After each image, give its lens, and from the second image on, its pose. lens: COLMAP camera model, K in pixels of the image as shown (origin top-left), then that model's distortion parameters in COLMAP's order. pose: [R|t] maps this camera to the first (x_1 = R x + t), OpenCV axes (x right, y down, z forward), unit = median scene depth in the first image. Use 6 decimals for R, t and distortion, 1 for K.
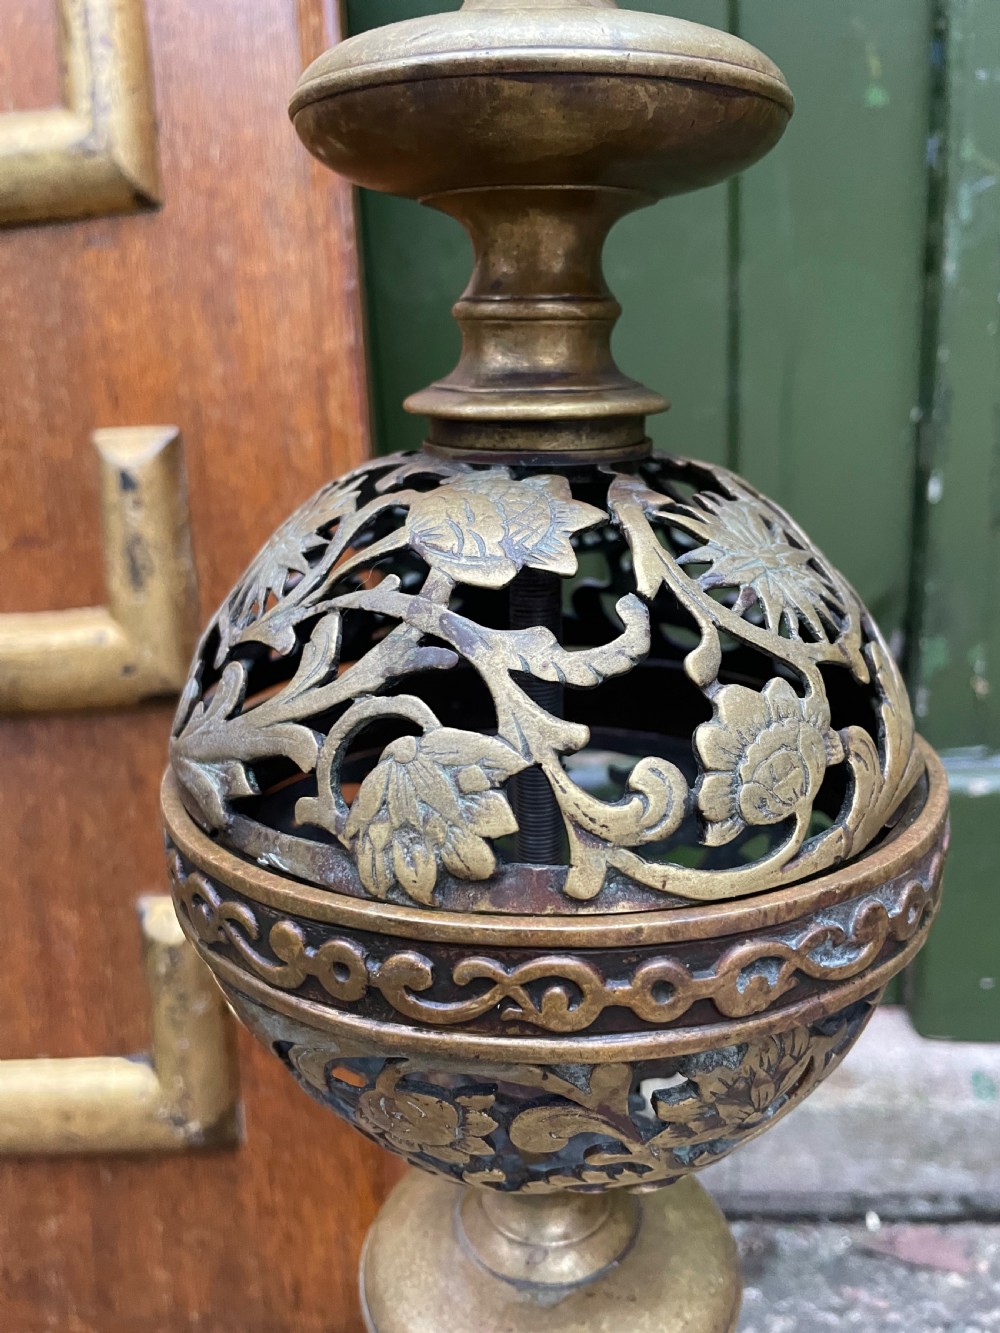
lens RADIAL K [[1044.2, 0, 496.0], [0, 1044.2, 672.7], [0, 0, 1]] dist [0.077949, -0.143801]
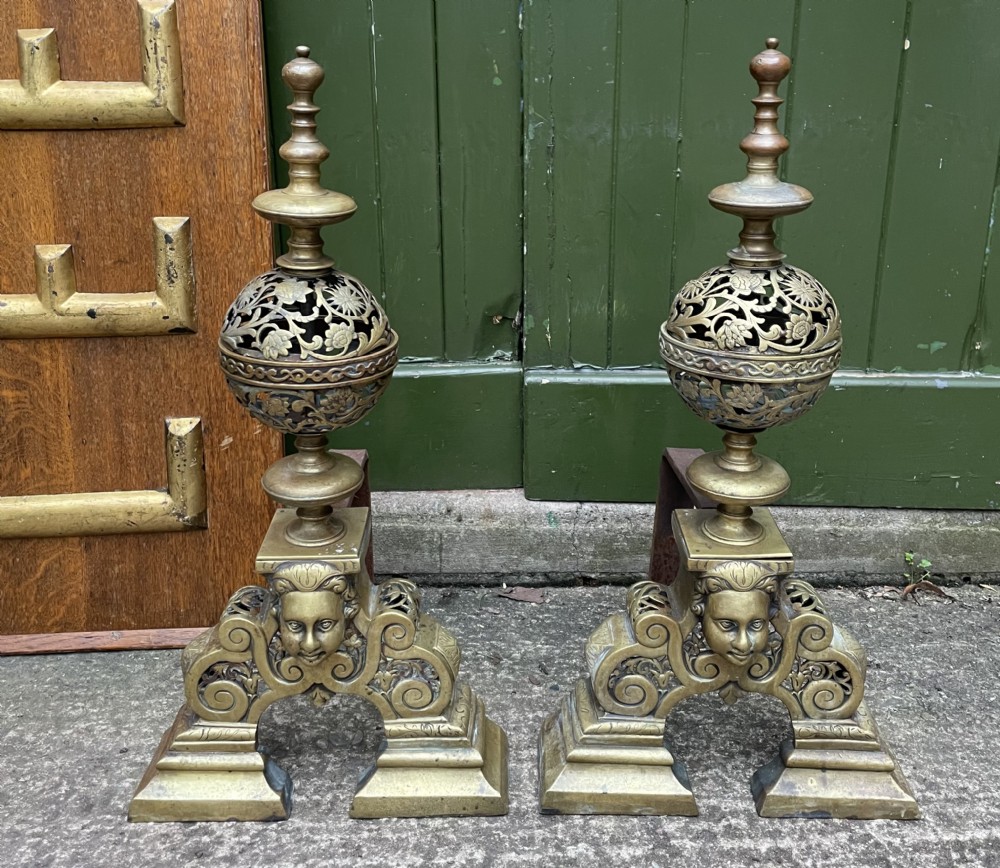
lens RADIAL K [[1006.8, 0, 503.5], [0, 1006.8, 355.7], [0, 0, 1]] dist [0.089520, -0.124017]
pose [[0.994771, 0.025271, 0.098952, 0.536201], [-0.027339, 0.999434, 0.019600, 0.047970], [-0.098401, -0.022203, 0.994899, -3.962003]]
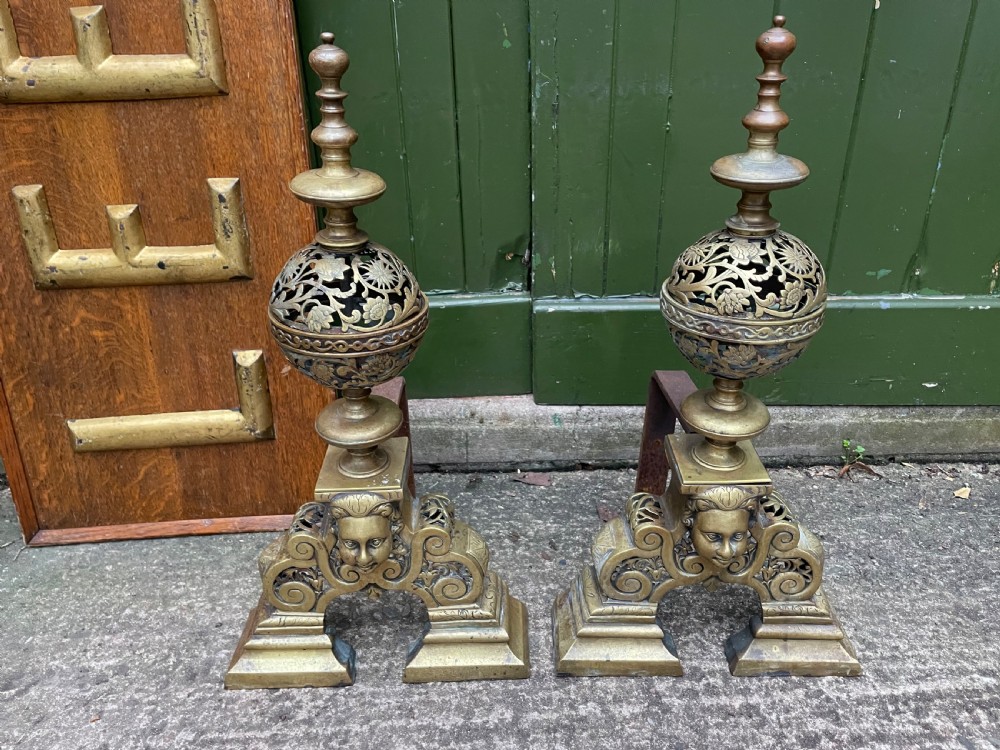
lens RADIAL K [[758.1, 0, 506.1], [0, 758.1, 366.0], [0, 0, 1]] dist [0.085984, -0.121745]
pose [[0.994620, -0.010312, 0.103075, 0.498724], [-0.009393, 0.981956, 0.188874, -0.399067], [-0.103163, -0.188826, 0.976577, -3.150559]]
